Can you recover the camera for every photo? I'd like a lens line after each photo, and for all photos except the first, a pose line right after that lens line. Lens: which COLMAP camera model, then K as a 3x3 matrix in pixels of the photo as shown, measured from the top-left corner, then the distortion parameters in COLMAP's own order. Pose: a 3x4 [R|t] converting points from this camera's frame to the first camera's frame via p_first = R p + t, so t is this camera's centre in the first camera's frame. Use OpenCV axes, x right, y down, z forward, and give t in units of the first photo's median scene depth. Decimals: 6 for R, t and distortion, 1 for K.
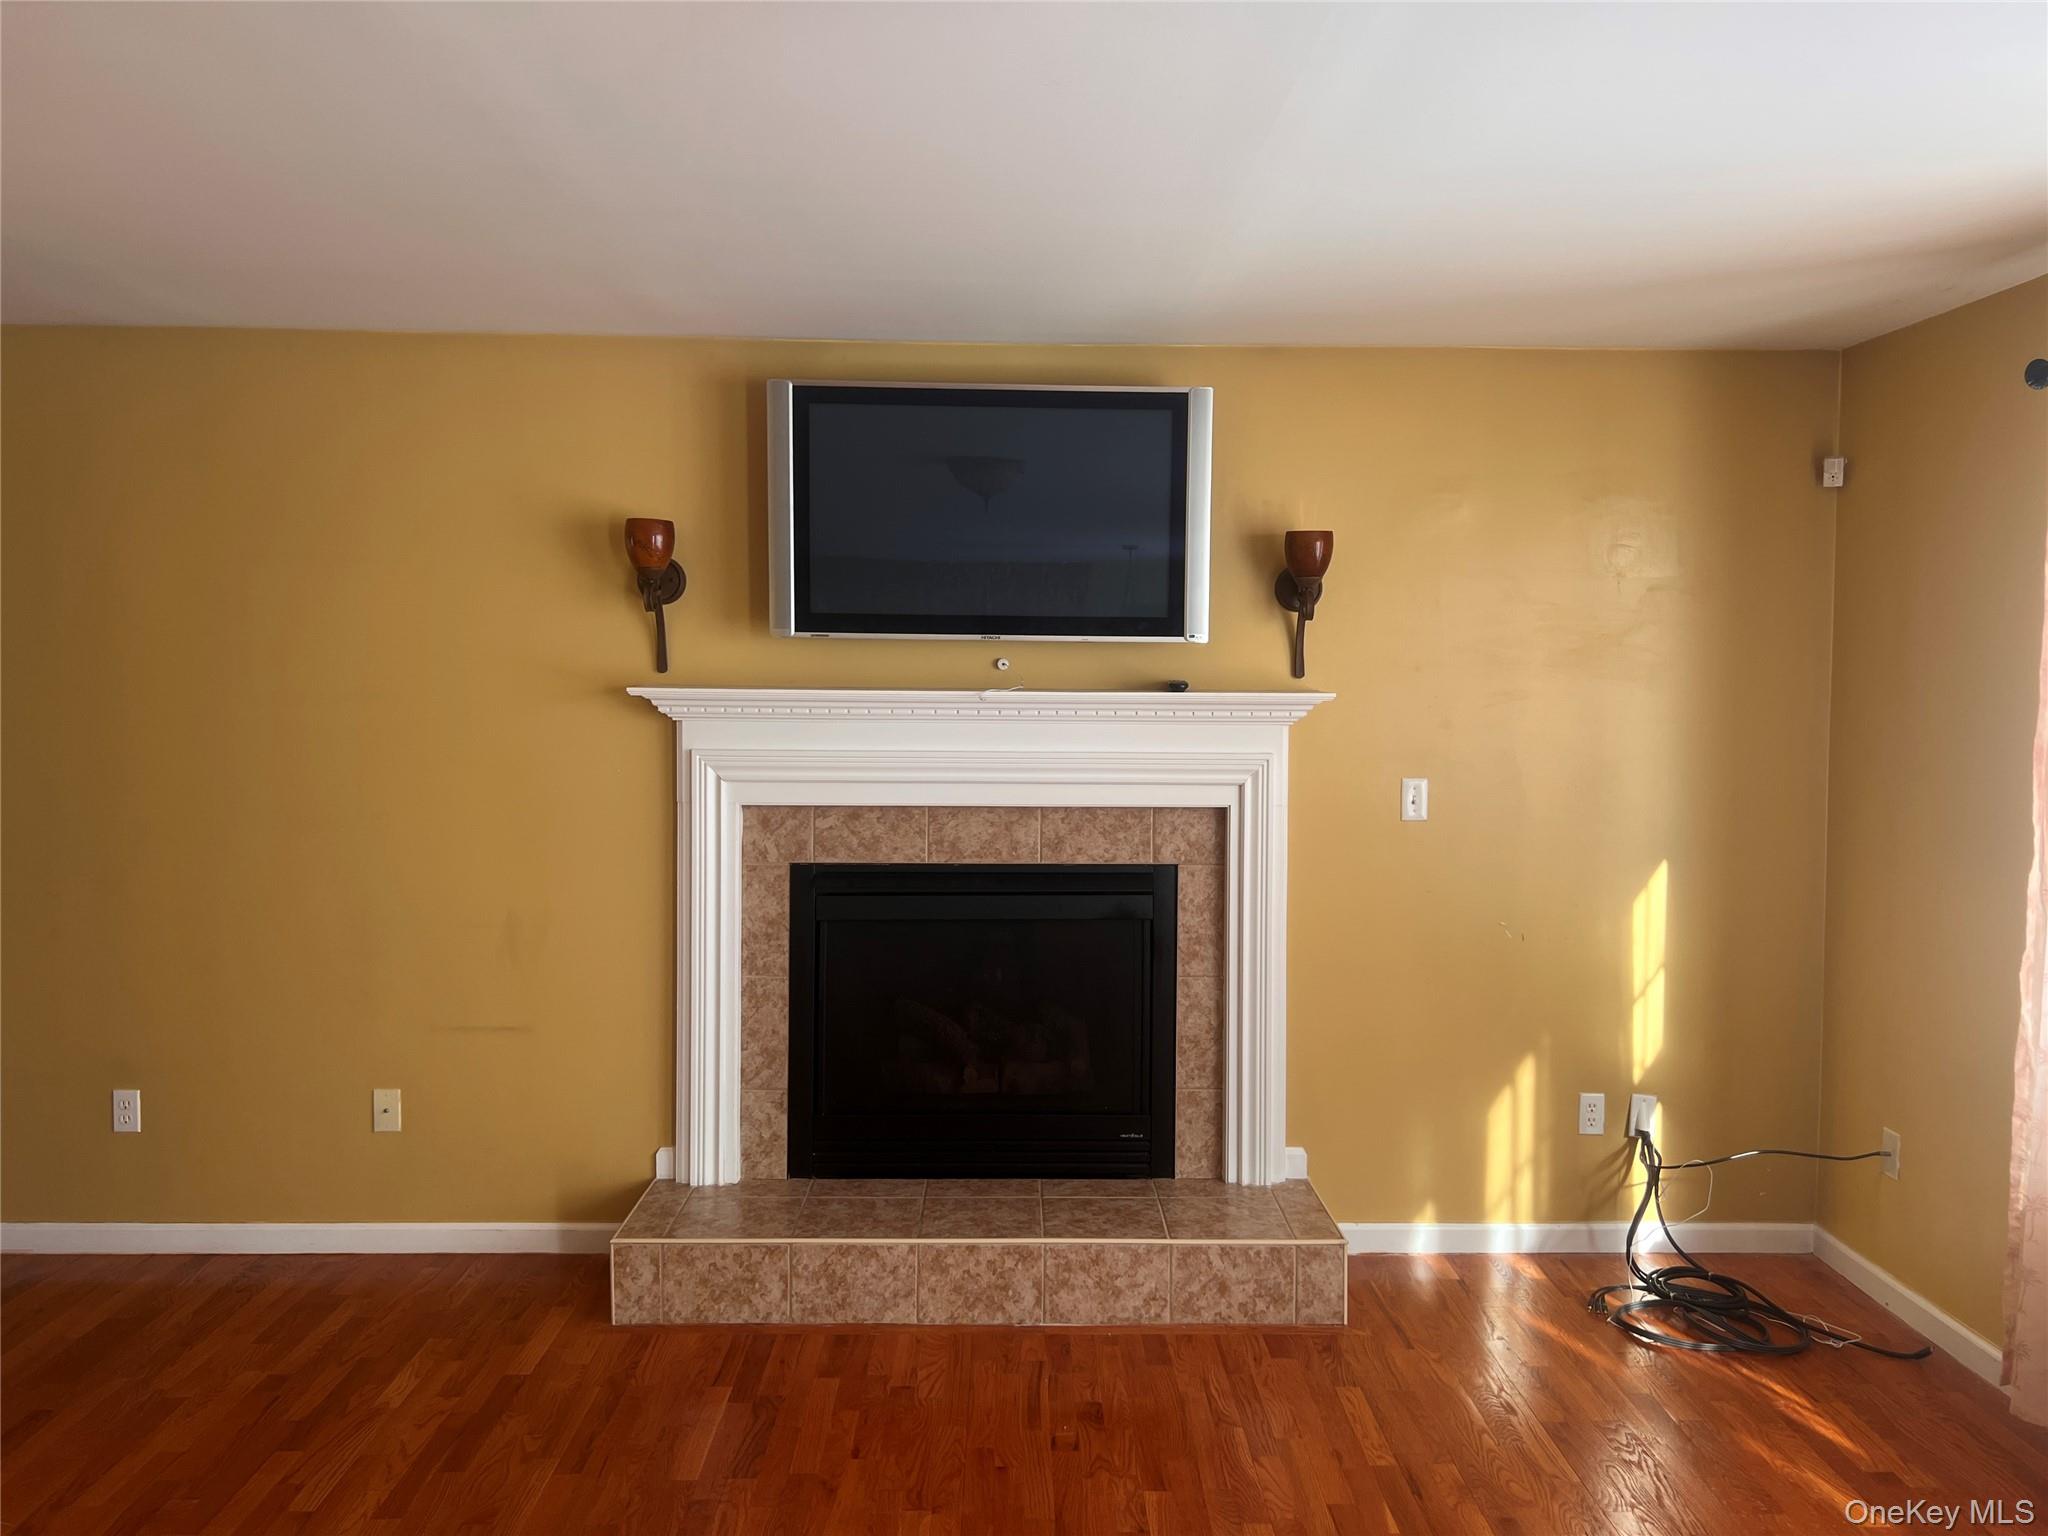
lens RADIAL K [[1553.0, 0, 1047.1], [0, 1553.0, 760.2], [0, 0, 1]] dist [0.053046, -0.049520]
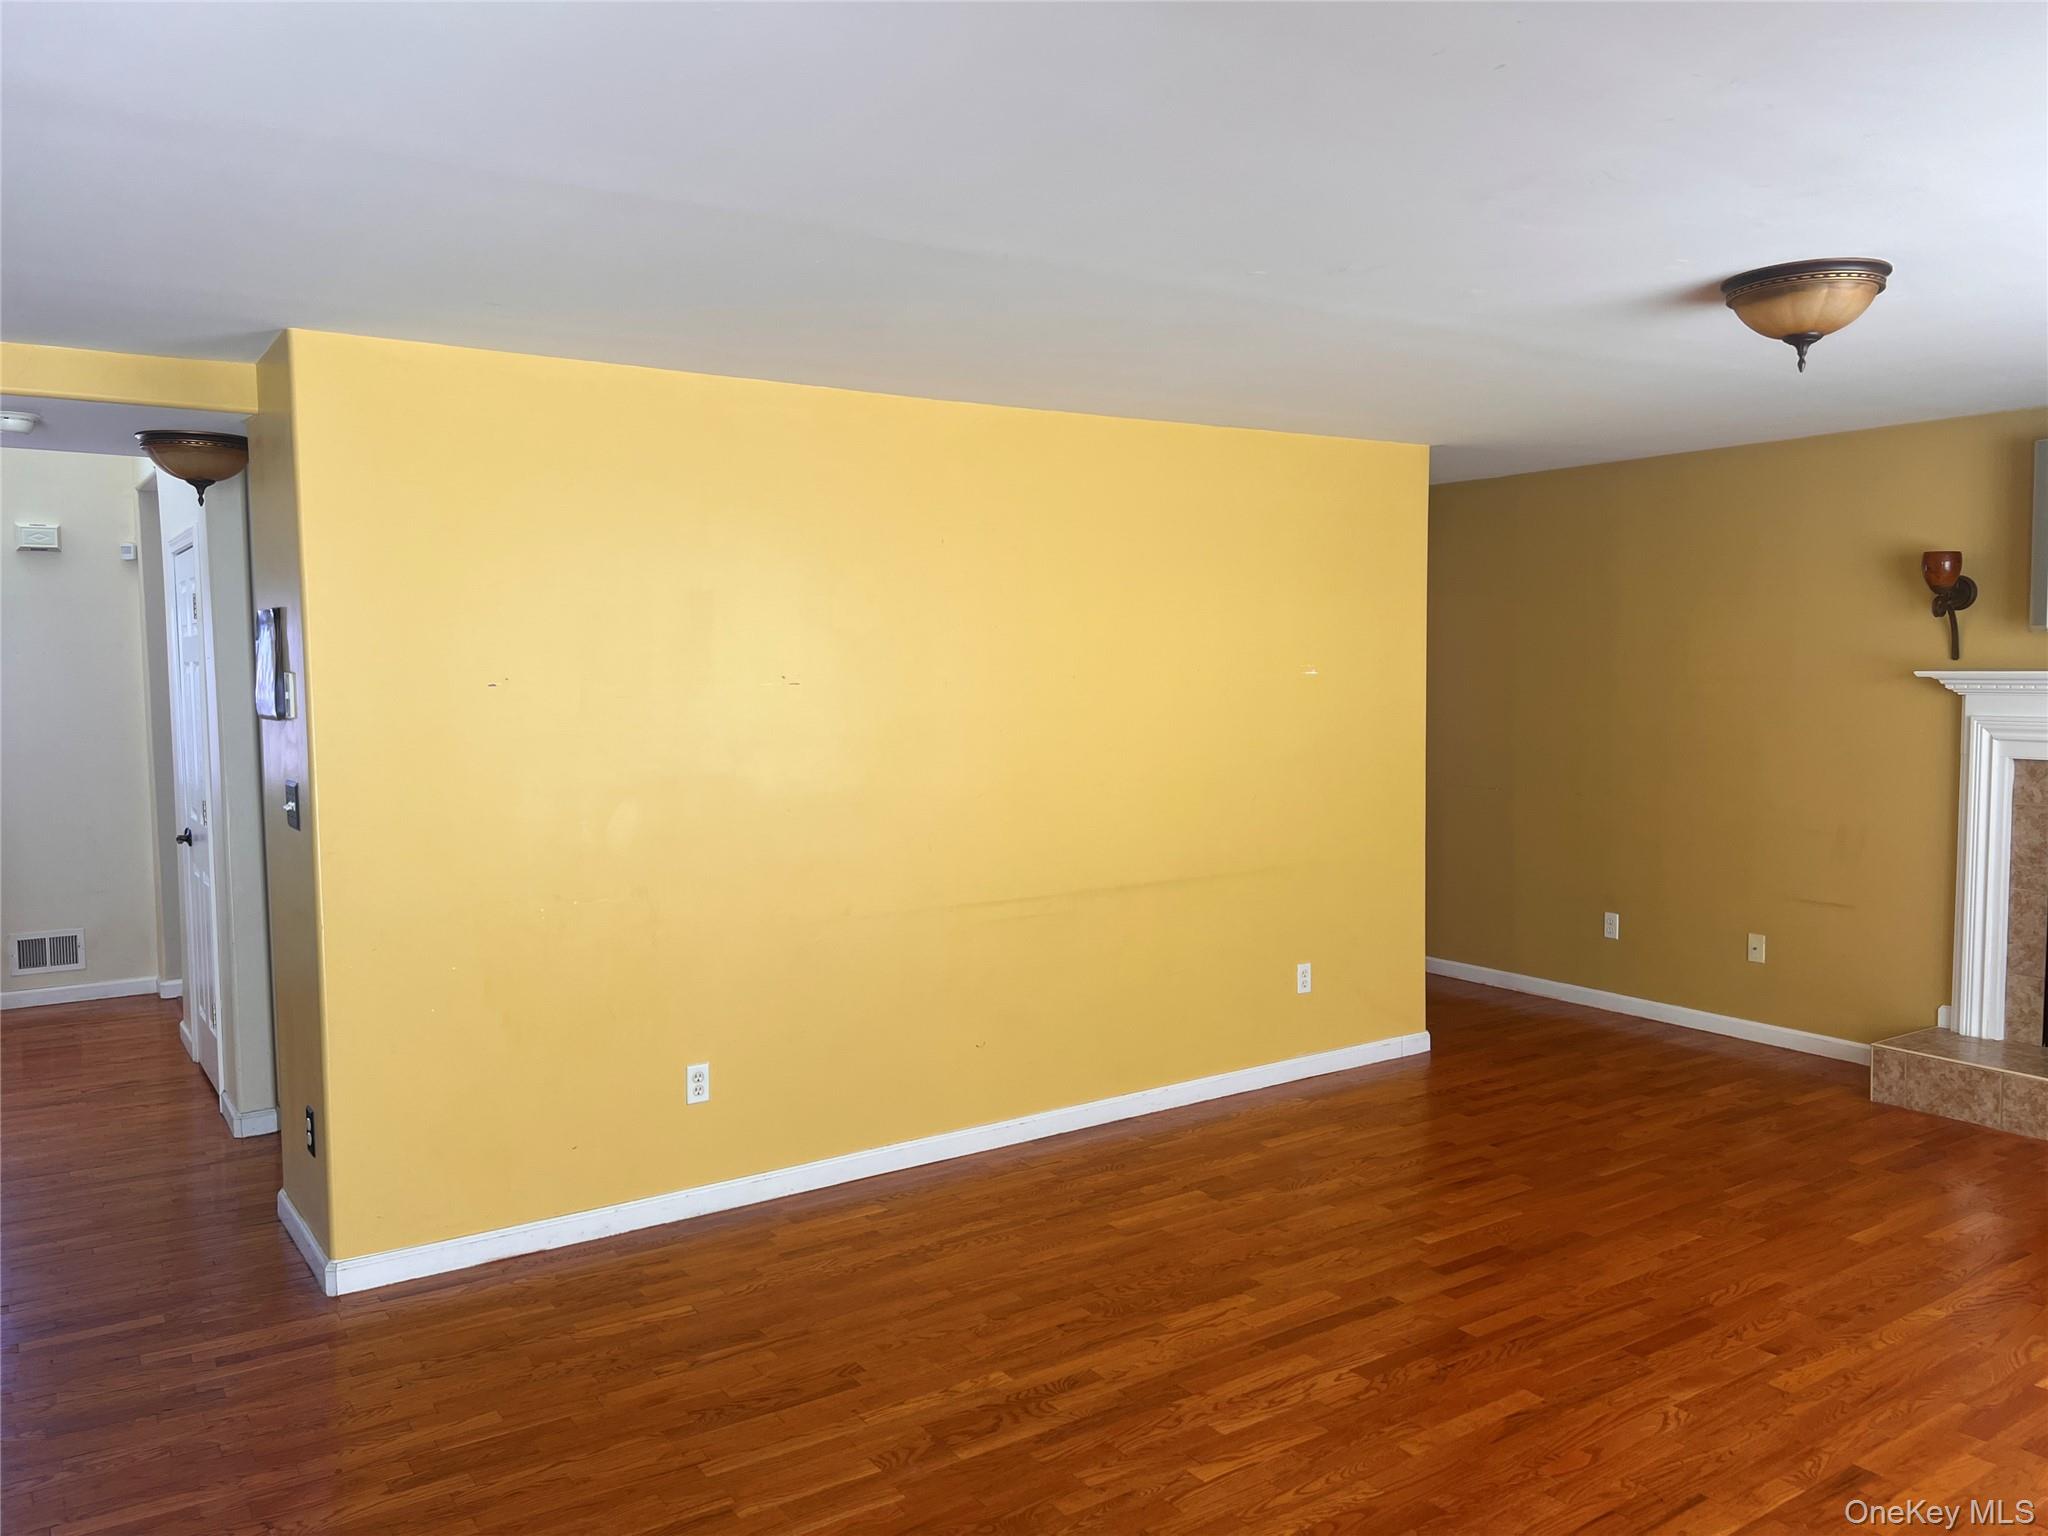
lens RADIAL K [[1553.0, 0, 1020.6], [0, 1553.0, 763.0], [0, 0, 1]] dist [0.053046, -0.049520]
pose [[0.536285, 0.040237, -0.843077, 0.482513], [-0.038098, 0.998999, 0.023444, 0.033347], [0.843176, 0.019547, 0.537281, -0.438836]]
